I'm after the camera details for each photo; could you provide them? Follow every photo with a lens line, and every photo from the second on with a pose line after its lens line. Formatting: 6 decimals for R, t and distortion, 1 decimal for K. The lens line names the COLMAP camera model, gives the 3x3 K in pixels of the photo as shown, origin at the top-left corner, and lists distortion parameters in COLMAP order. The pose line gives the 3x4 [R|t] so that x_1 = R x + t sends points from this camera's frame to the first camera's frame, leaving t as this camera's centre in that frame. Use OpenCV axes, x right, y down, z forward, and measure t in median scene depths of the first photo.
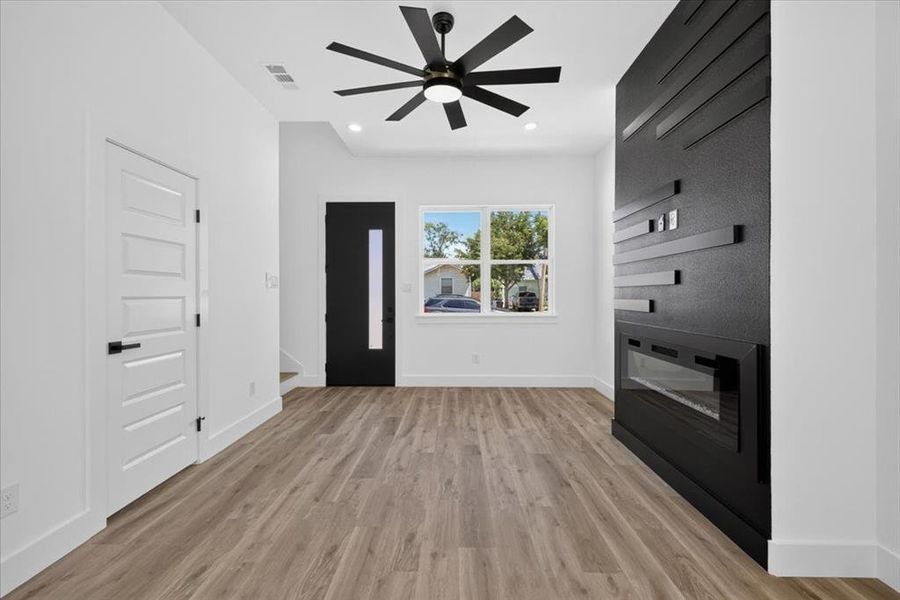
lens RADIAL K [[375.1, 0, 451.9], [0, 375.1, 307.3], [0, 0, 1]] dist [0.009057, -0.001588]
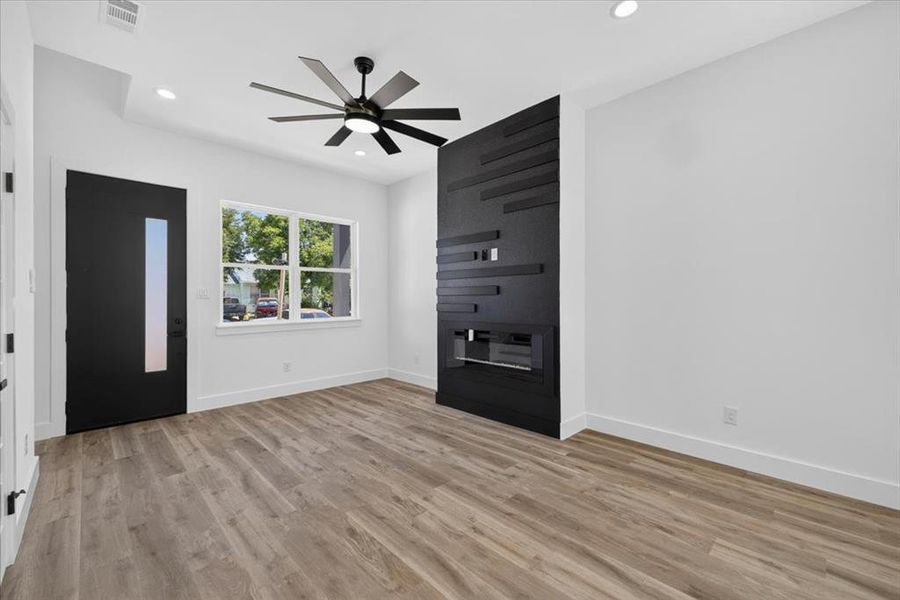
lens RADIAL K [[375.1, 0, 454.6], [0, 375.1, 317.2], [0, 0, 1]] dist [0.009057, -0.001588]
pose [[0.702736, -0.036422, 0.710518, -0.534690], [0.028047, 0.999331, 0.023488, -0.004228], [-0.710898, 0.003422, 0.703287, -0.002221]]
